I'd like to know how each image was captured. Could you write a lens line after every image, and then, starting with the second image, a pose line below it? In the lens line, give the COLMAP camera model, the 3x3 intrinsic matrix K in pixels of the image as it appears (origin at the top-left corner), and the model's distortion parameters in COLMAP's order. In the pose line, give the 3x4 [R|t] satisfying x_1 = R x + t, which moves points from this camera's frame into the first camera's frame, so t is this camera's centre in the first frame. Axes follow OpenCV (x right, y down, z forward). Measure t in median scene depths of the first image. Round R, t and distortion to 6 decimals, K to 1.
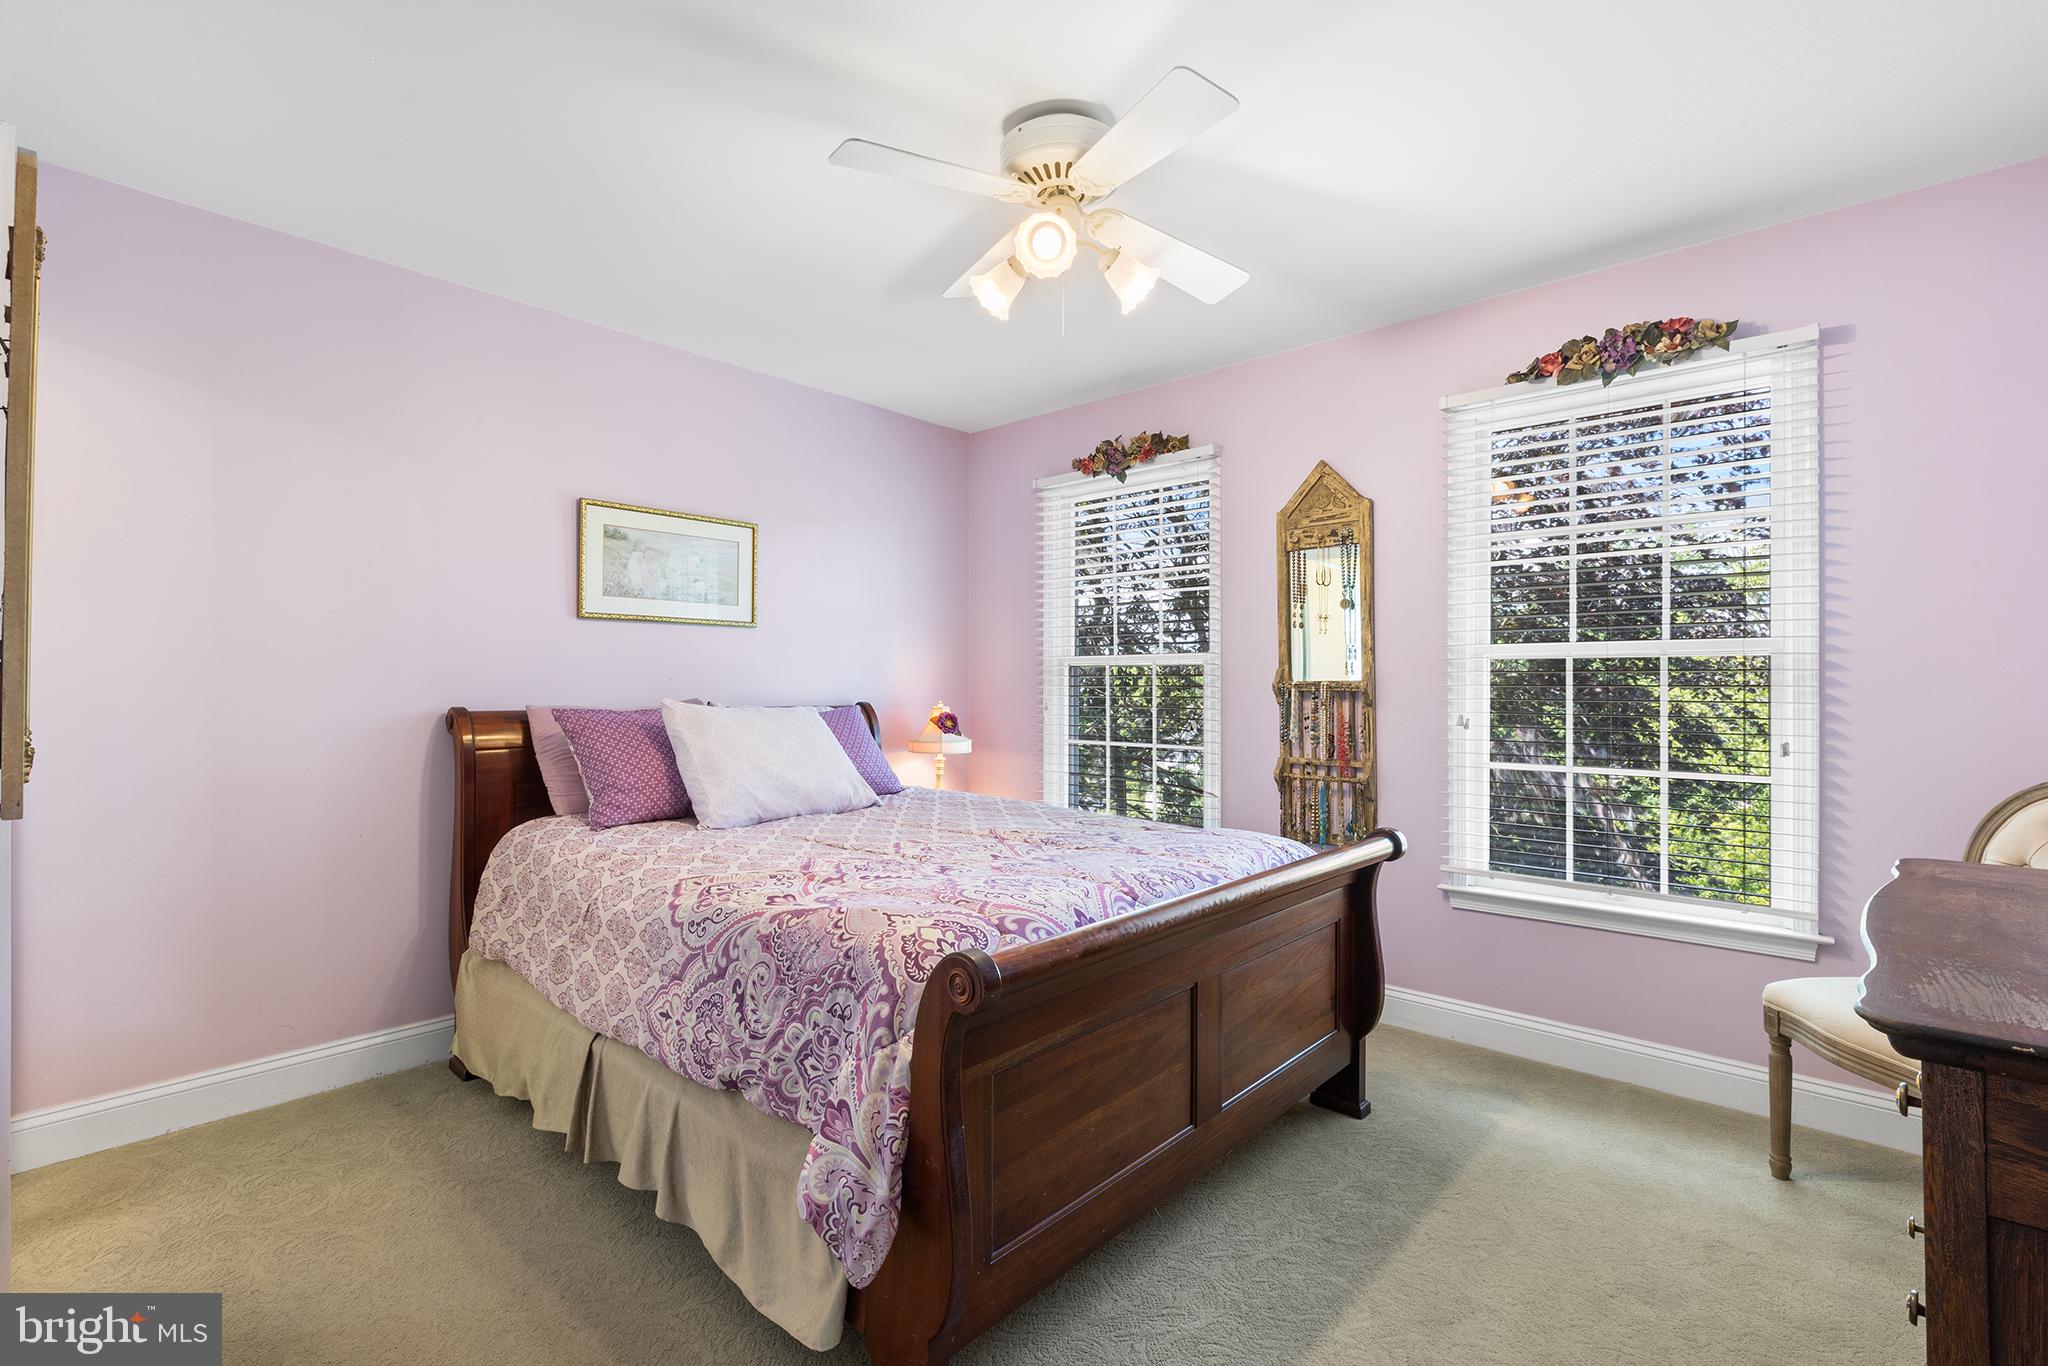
lens RADIAL K [[924.9, 0, 1023.7], [0, 924.9, 681.4], [0, 0, 1]] dist [0.004336, -0.000381]
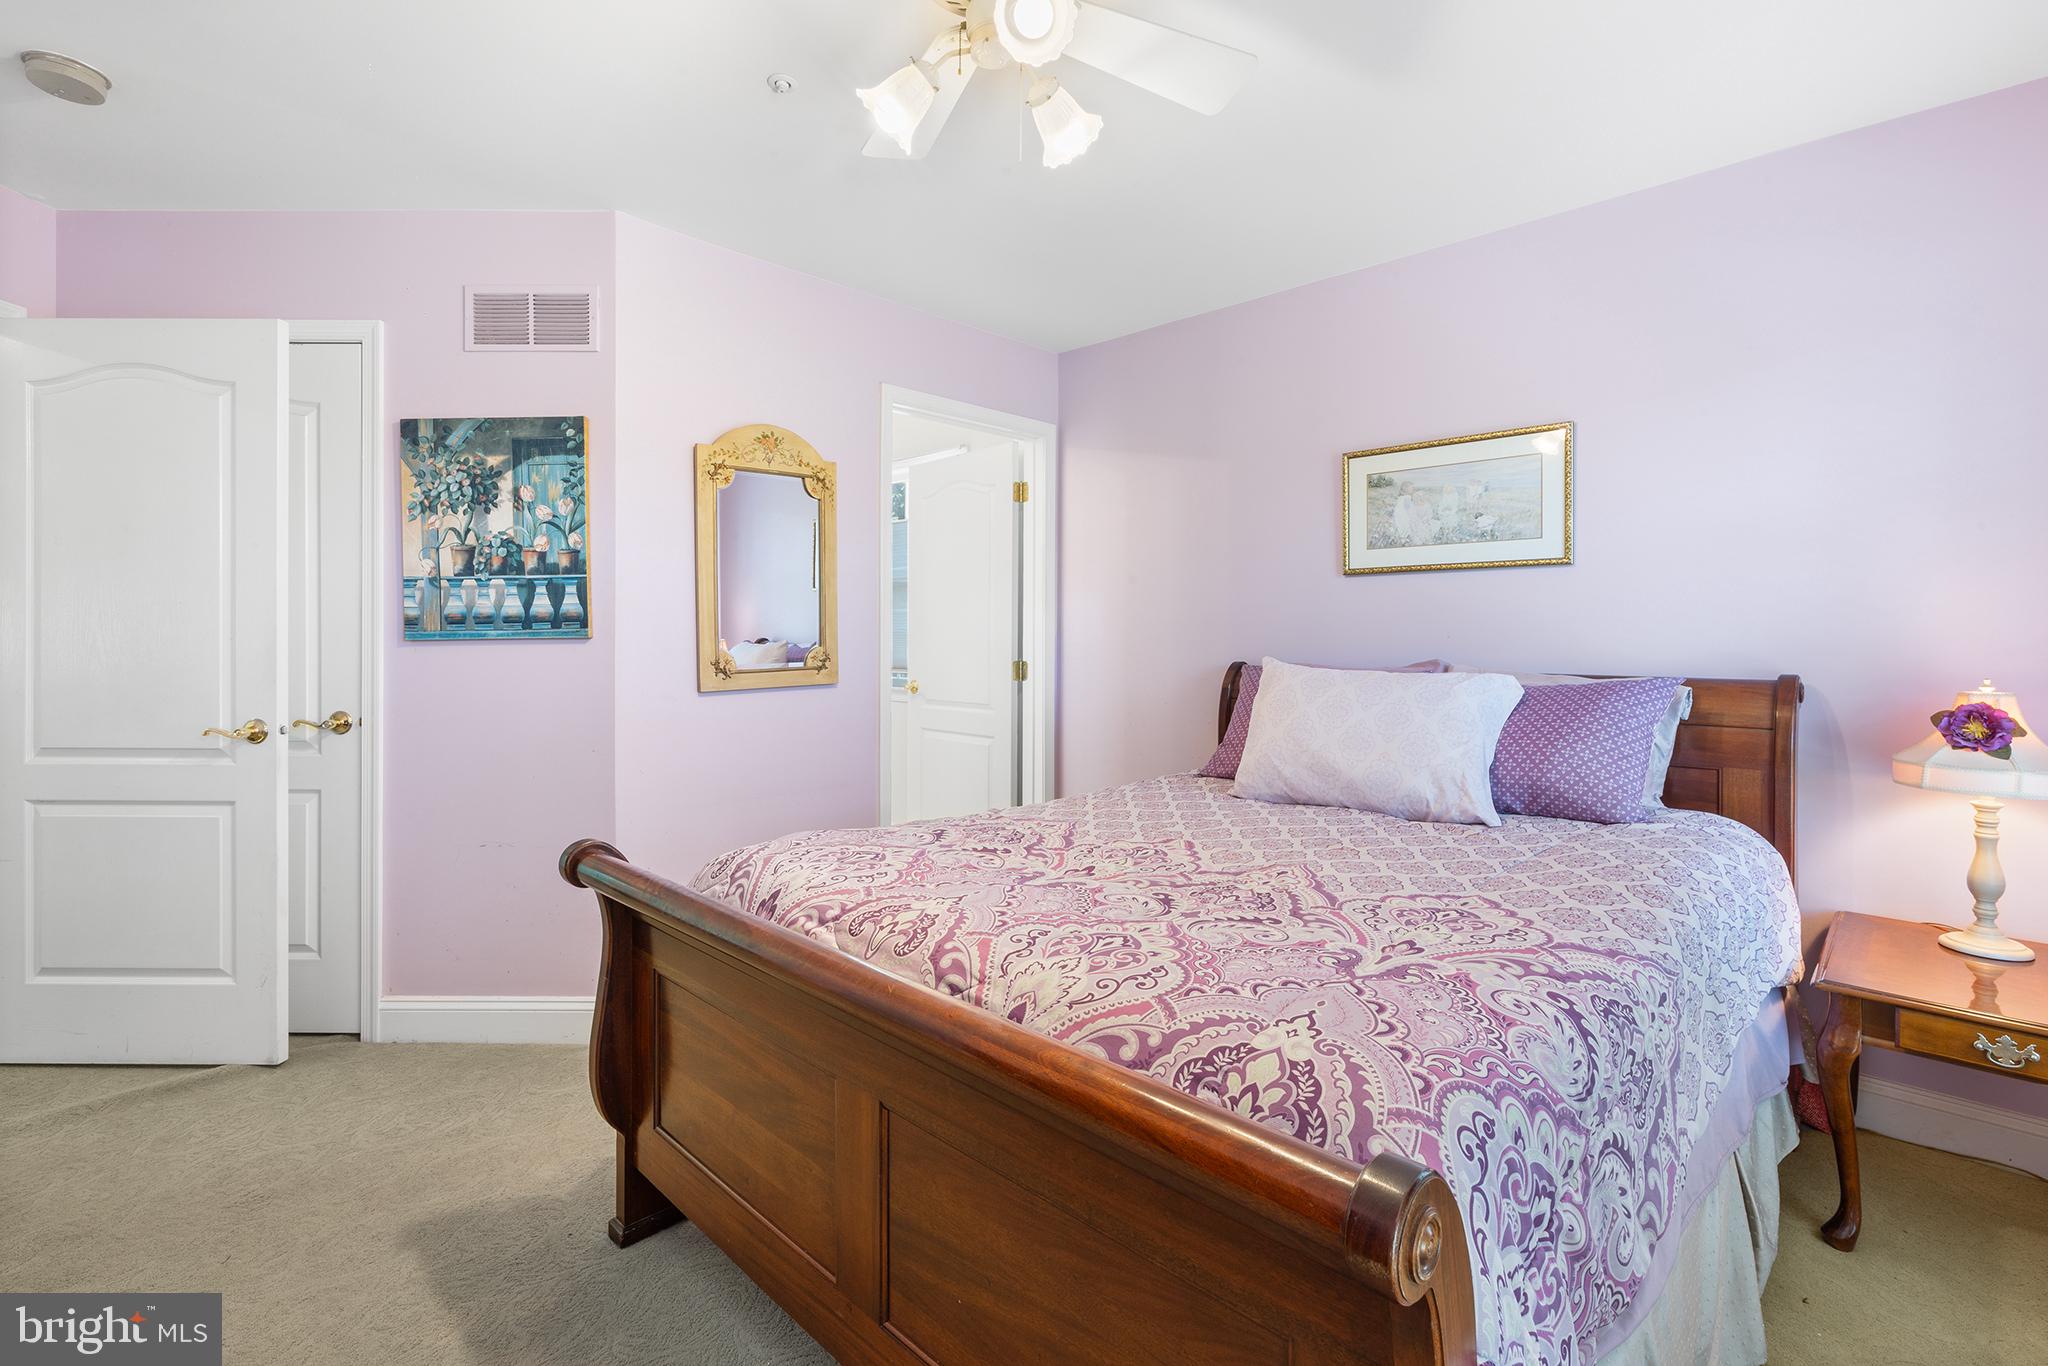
lens RADIAL K [[924.9, 0, 1022.6], [0, 924.9, 664.0], [0, 0, 1]] dist [0.004336, -0.000381]
pose [[-0.043897, 0.026421, -0.998687, 0.505945], [0.002556, 0.999650, 0.026334, -0.000849], [0.999033, -0.001396, -0.043949, 0.672221]]
